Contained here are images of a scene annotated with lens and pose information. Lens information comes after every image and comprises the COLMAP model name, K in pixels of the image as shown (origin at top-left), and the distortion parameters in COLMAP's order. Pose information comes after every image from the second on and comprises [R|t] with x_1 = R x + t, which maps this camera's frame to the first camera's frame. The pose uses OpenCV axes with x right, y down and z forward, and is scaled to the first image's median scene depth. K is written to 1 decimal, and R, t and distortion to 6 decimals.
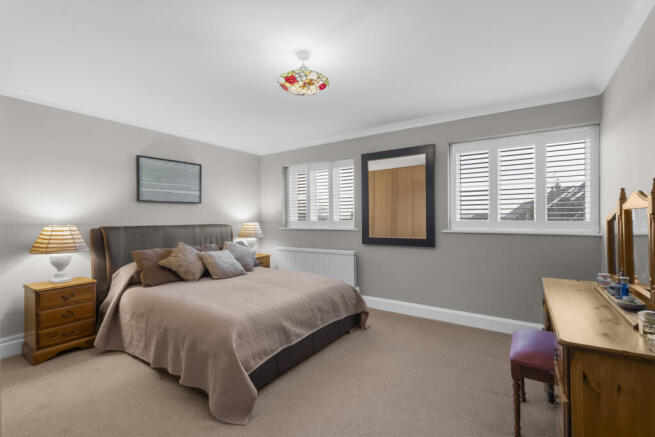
lens RADIAL K [[289.5, 0, 331.5], [0, 289.5, 215.5], [0, 0, 1]] dist [-0.010286, -0.000022]
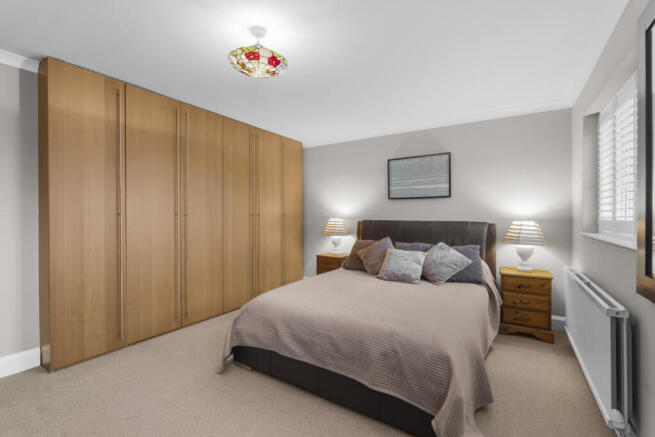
lens RADIAL K [[289.5, 0, 330.7], [0, 289.5, 217.7], [0, 0, 1]] dist [-0.010286, -0.000022]
pose [[0.019377, 0.016343, -0.999679, 0.419646], [0.007516, 0.999836, 0.016492, 0.003534], [0.999784, -0.007833, 0.019251, 0.629098]]
